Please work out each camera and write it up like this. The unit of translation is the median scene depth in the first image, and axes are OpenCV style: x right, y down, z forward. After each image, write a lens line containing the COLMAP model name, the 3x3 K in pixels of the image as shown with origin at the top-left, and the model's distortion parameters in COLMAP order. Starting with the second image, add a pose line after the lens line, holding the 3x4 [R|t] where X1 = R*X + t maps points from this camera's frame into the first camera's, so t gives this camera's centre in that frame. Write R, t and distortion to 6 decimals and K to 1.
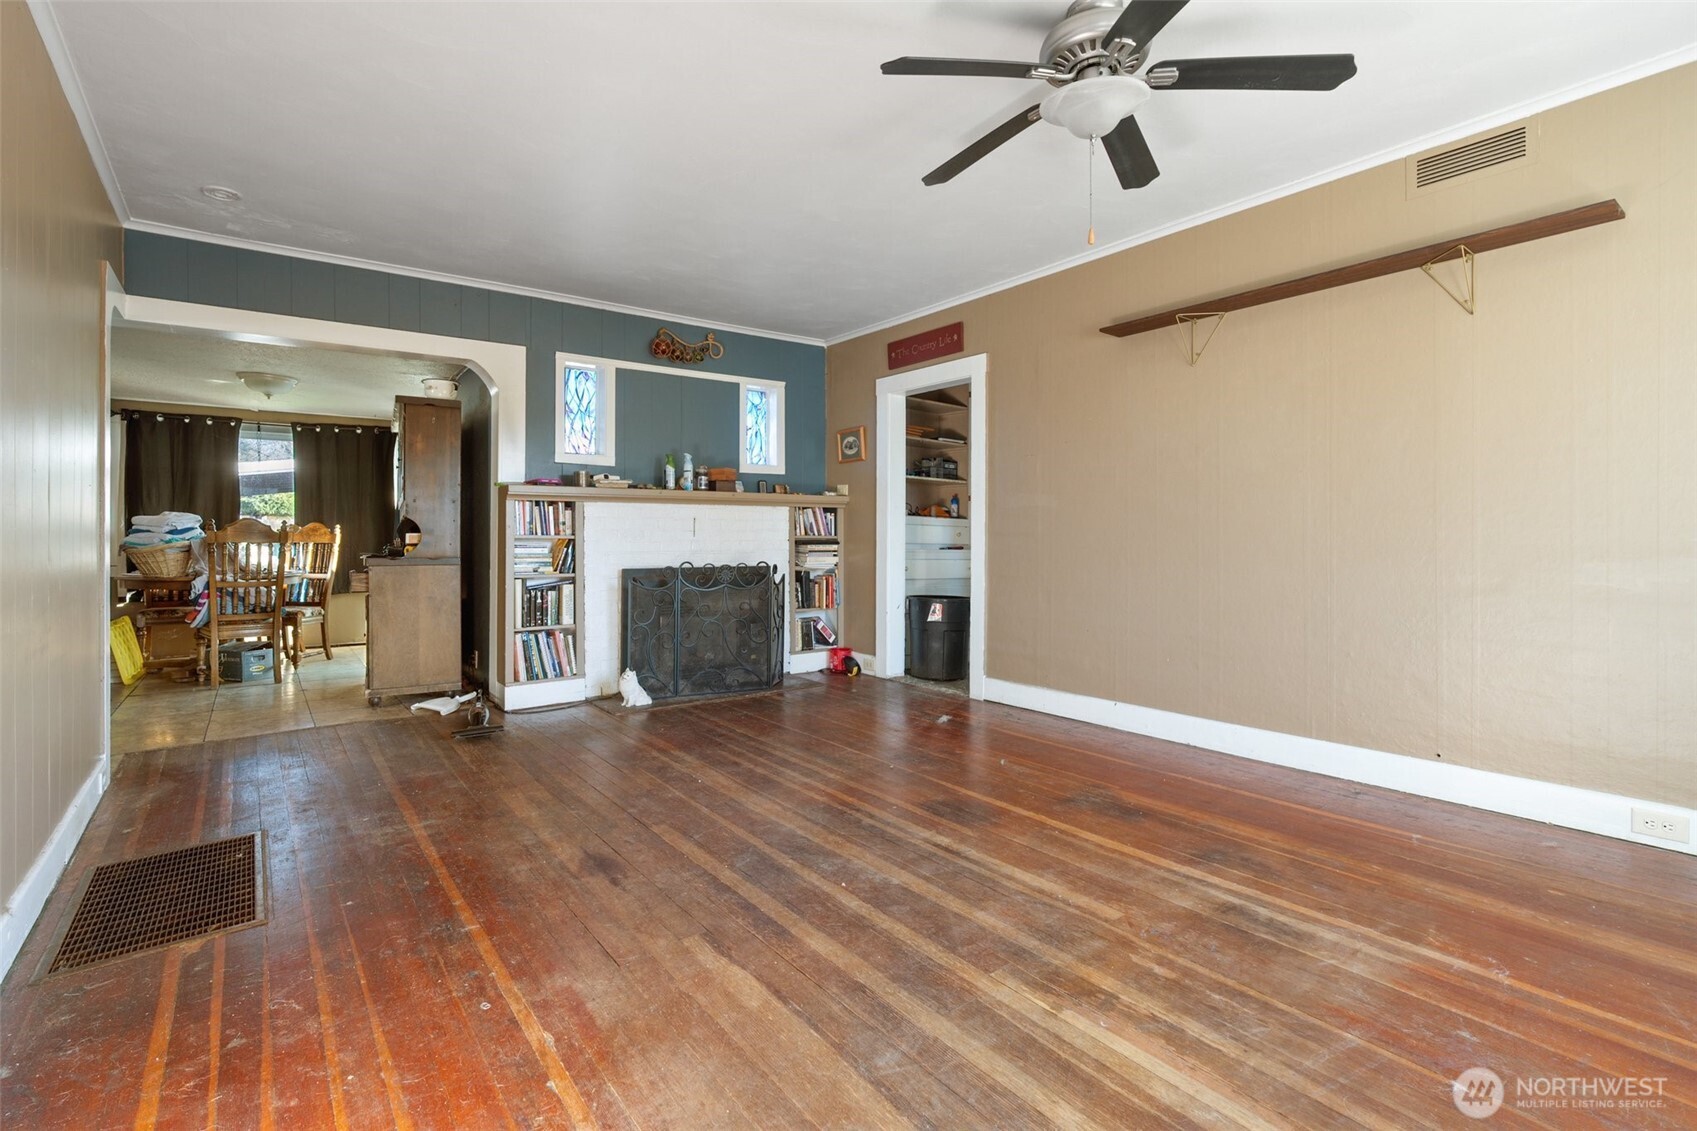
lens RADIAL K [[773.6, 0, 831.6], [0, 773.6, 535.6], [0, 0, 1]] dist [-0.008407, 0.000137]
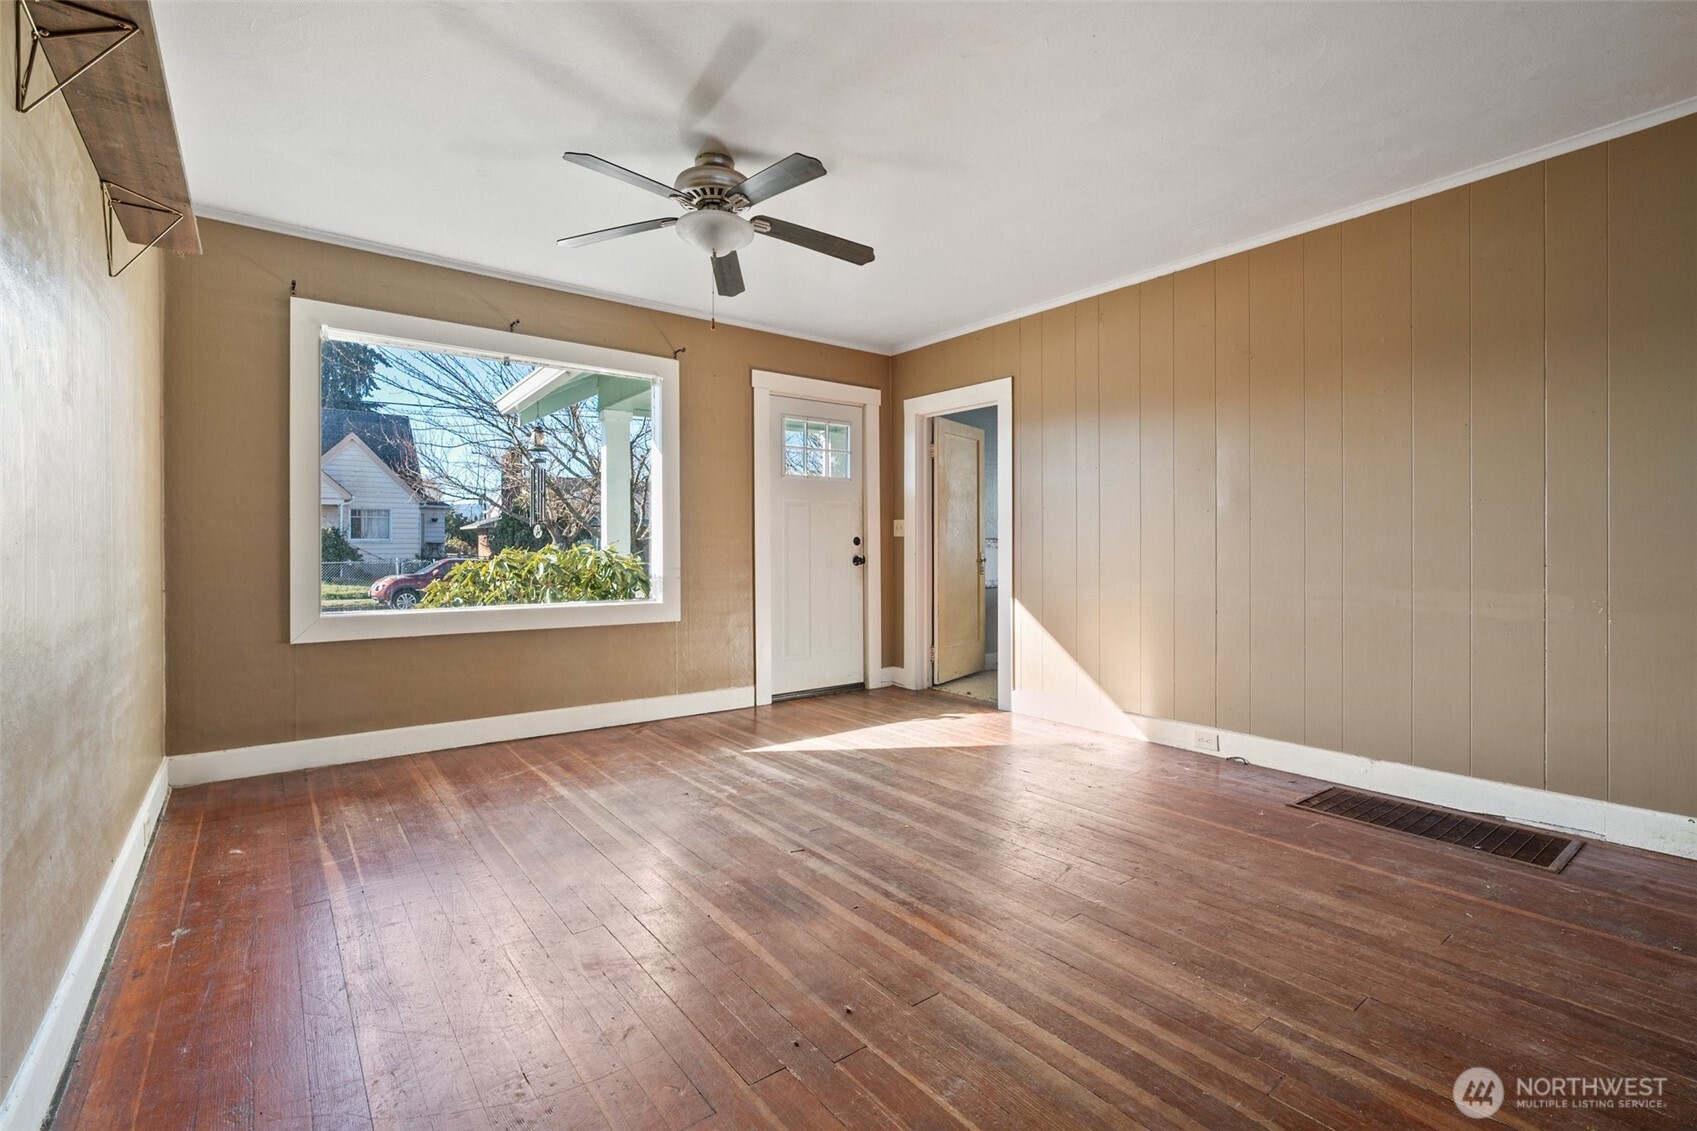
lens RADIAL K [[773.6, 0, 847.0], [0, 773.6, 555.2], [0, 0, 1]] dist [-0.008407, 0.000137]
pose [[-0.999947, 0.007130, -0.007417, 0.110880], [0.007074, 0.999947, 0.007471, -0.003735], [0.007470, 0.007418, -0.999945, 2.089312]]
